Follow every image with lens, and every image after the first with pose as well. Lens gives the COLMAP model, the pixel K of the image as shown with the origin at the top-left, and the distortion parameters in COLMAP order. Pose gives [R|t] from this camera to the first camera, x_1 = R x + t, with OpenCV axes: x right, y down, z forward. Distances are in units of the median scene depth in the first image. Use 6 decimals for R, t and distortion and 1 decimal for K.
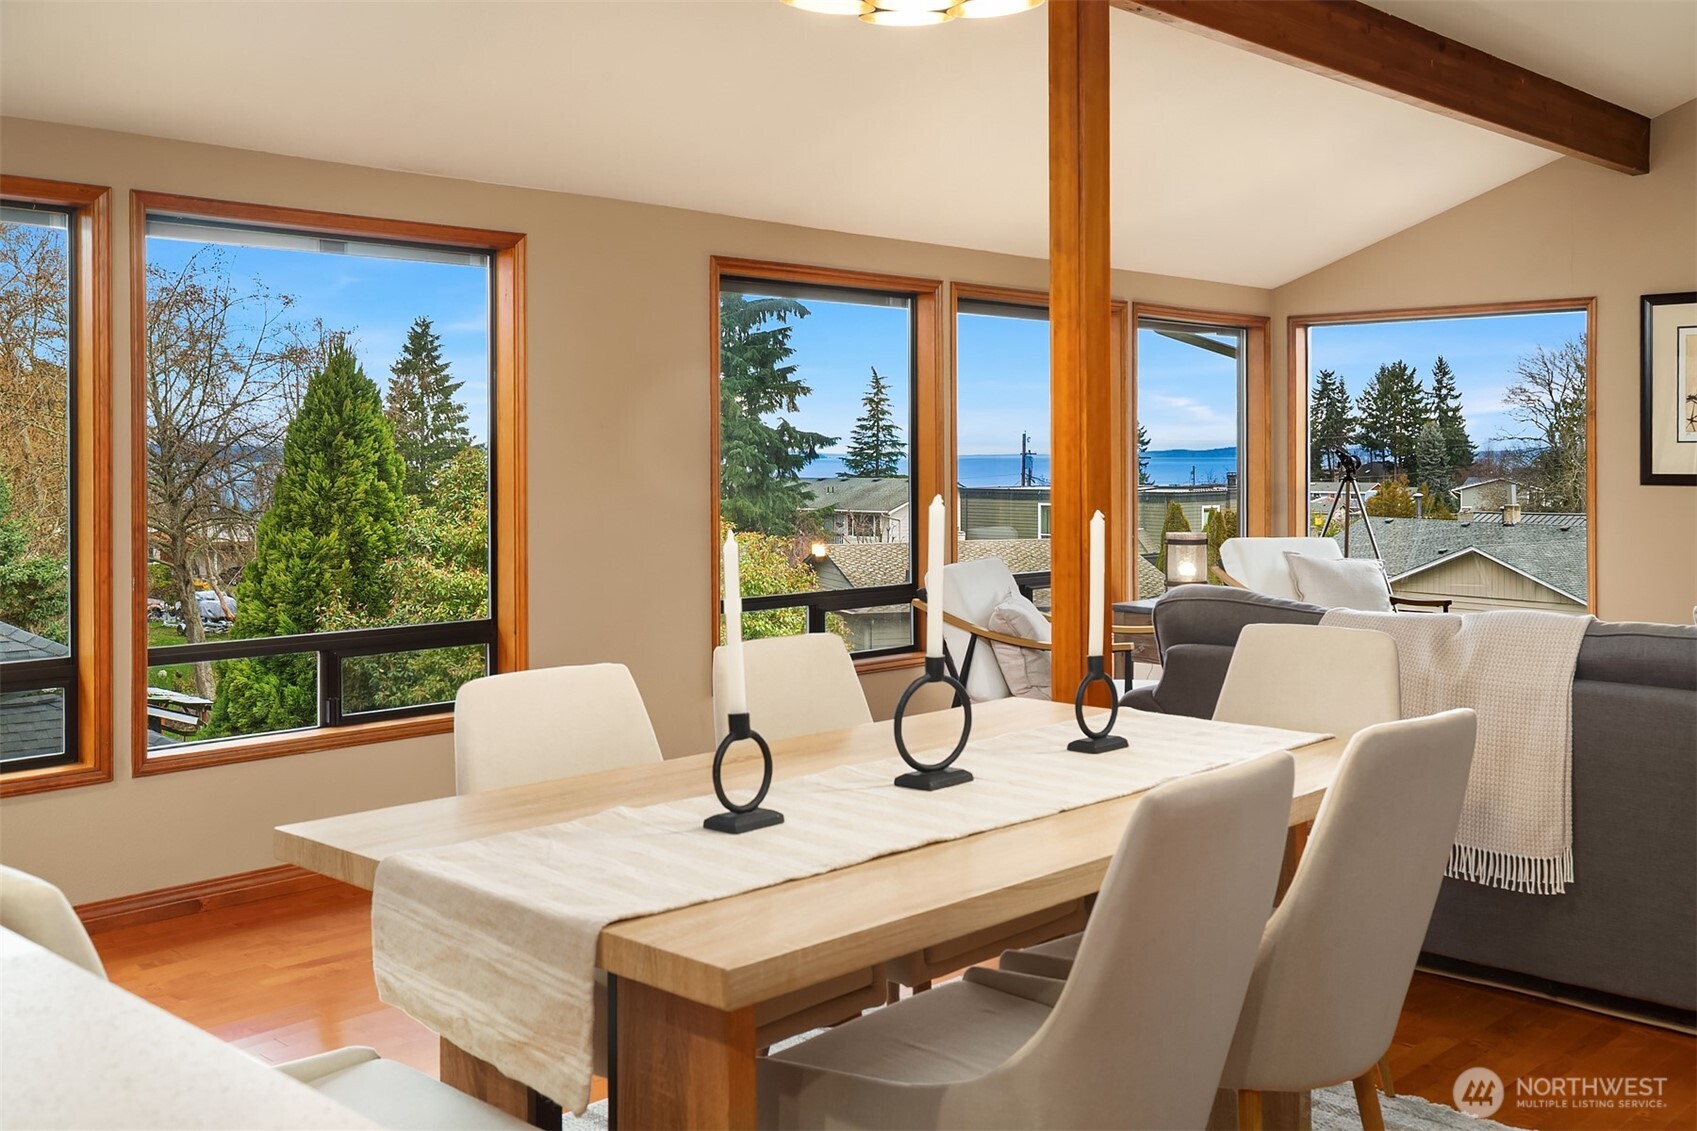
lens RADIAL K [[1661.4, 0, 850.3], [0, 1661.4, 460.2], [0, 0, 1]] dist [0.000066, 0.021725]
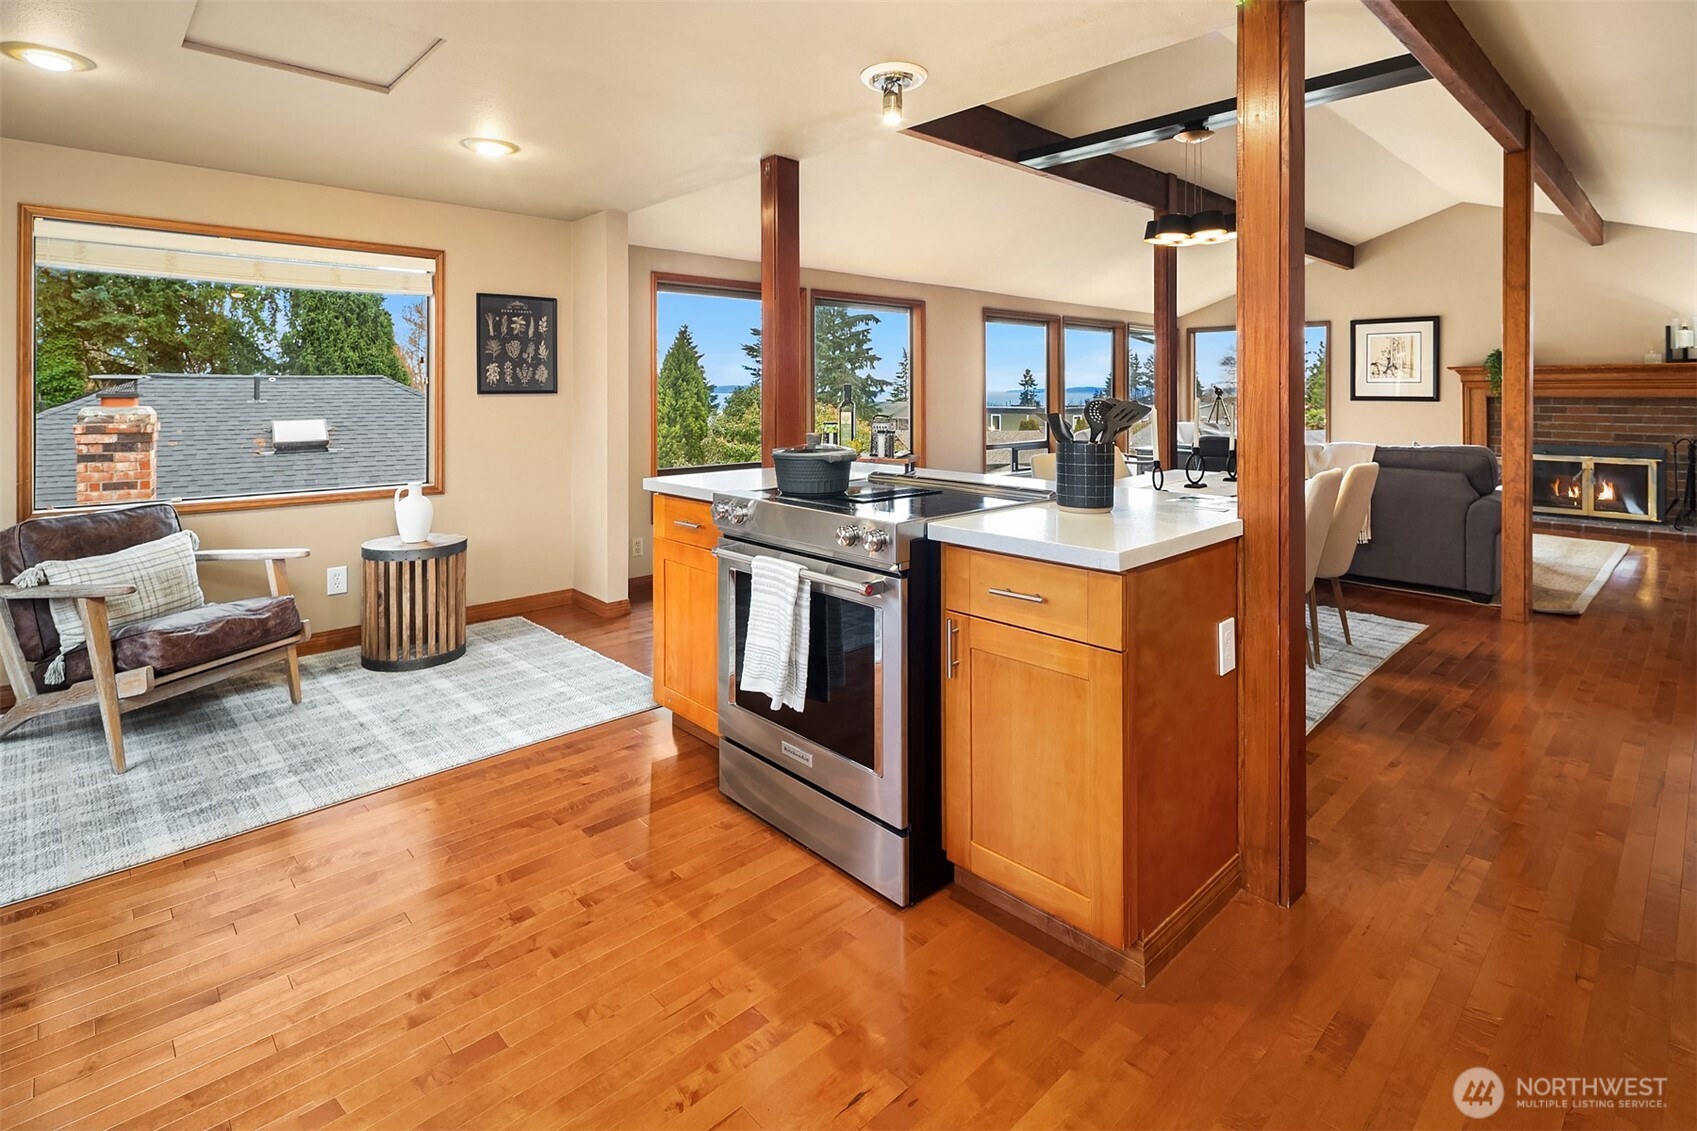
lens RADIAL K [[826.1, 0, 842.2], [0, 826.1, 393.4], [0, 0, 1]] dist [0.000290, -0.002076]
pose [[0.998665, 0.001557, -0.051630, -0.044698], [-0.001550, 0.999999, 0.000181, 0.001295], [0.051630, -0.000101, 0.998666, -0.050311]]
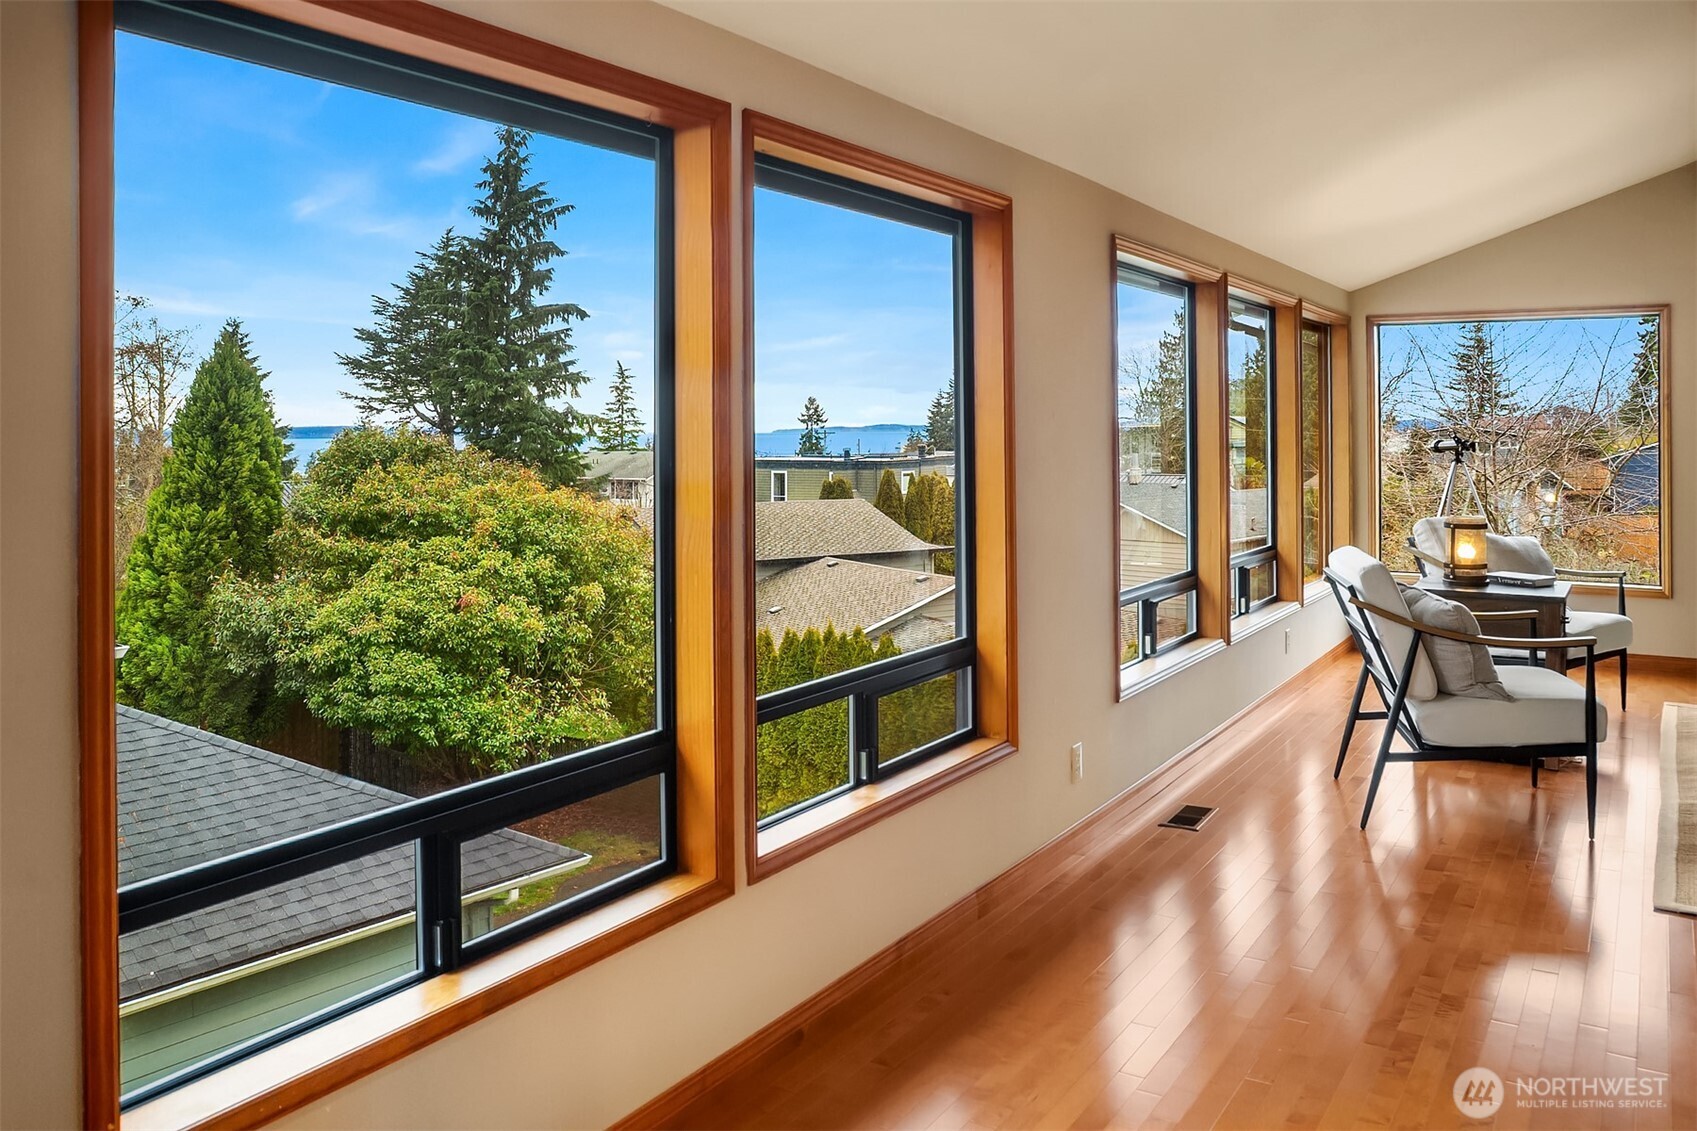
lens RADIAL K [[1323.0, 0, 811.7], [0, 1323.0, 423.6], [0, 0, 1]] dist [-0.015102, -0.000481]
pose [[0.985081, -0.007044, 0.171944, -0.071755], [0.008576, 0.999930, -0.008165, -0.001990], [-0.171875, 0.009517, 0.985073, 0.057031]]
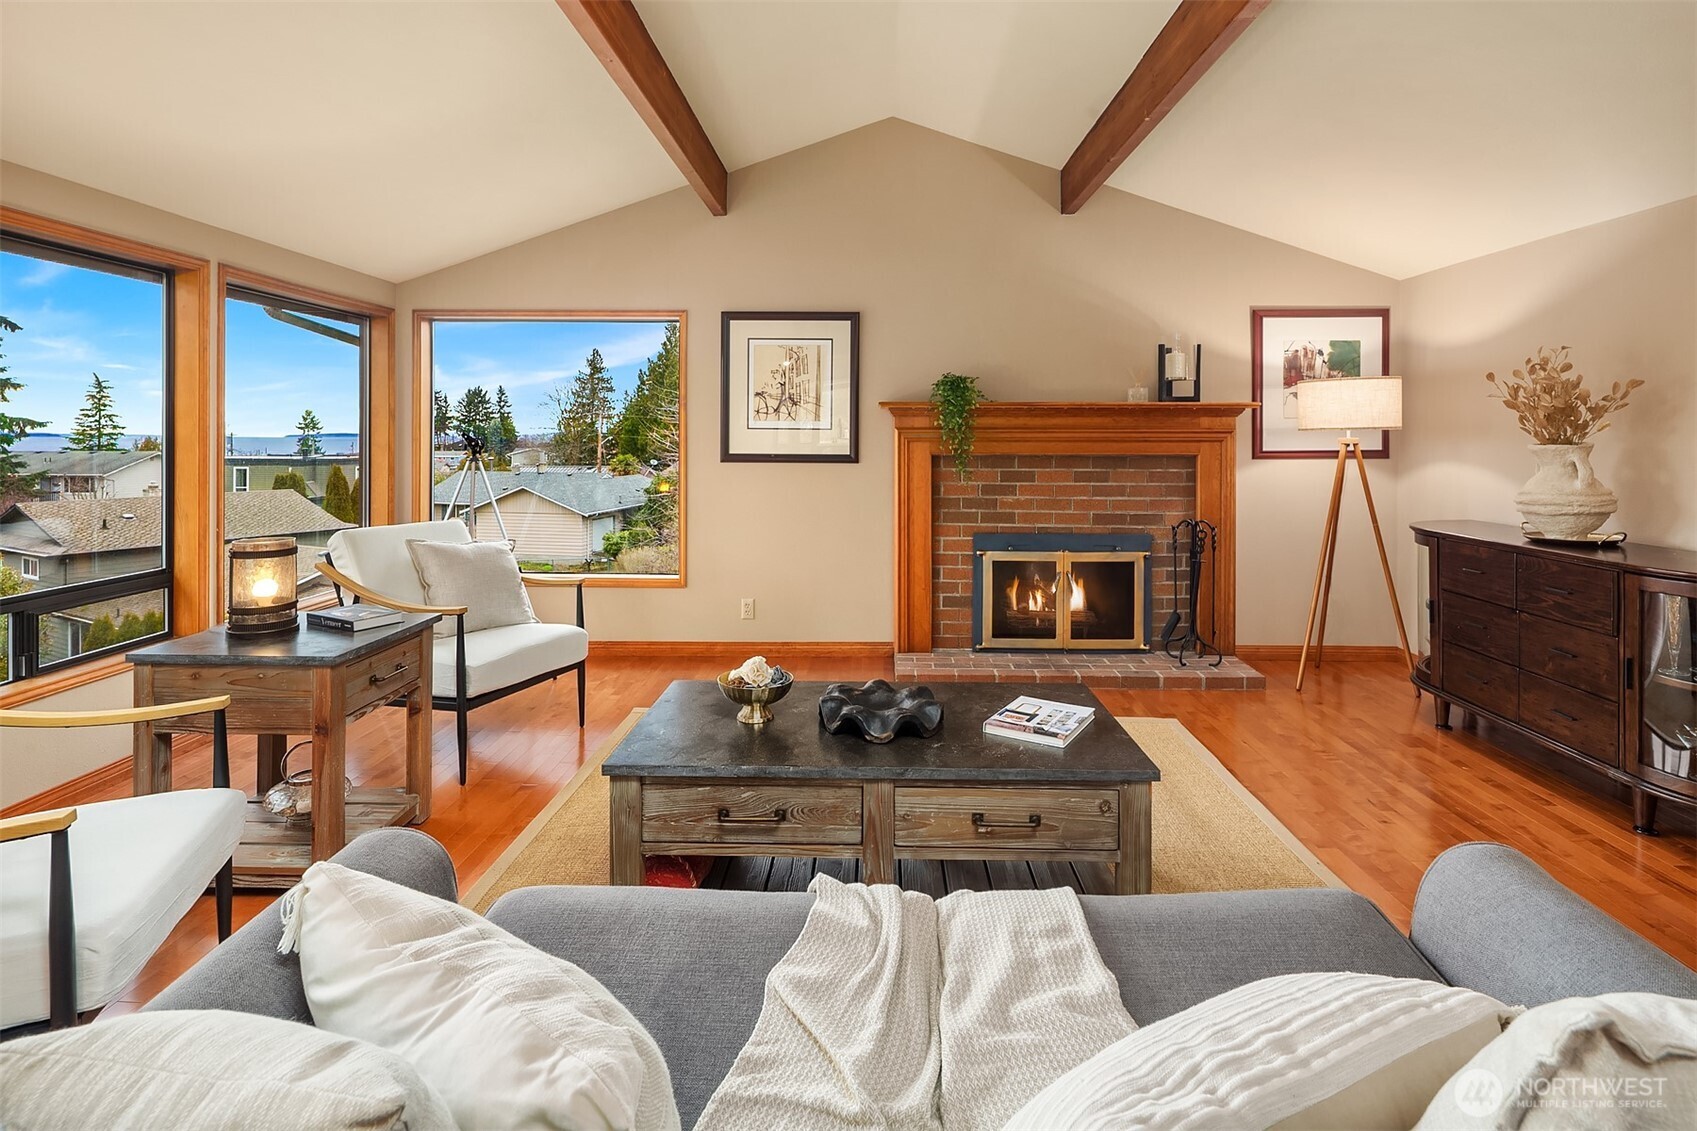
lens RADIAL K [[832.9, 0, 857.3], [0, 832.9, 436.1], [0, 0, 1]] dist [0.015473, -0.010534]
pose [[0.734279, 0.004608, 0.678832, 0.030047], [-0.002213, 0.999988, -0.004395, -0.000592], [-0.678844, 0.001725, 0.734280, 0.113648]]
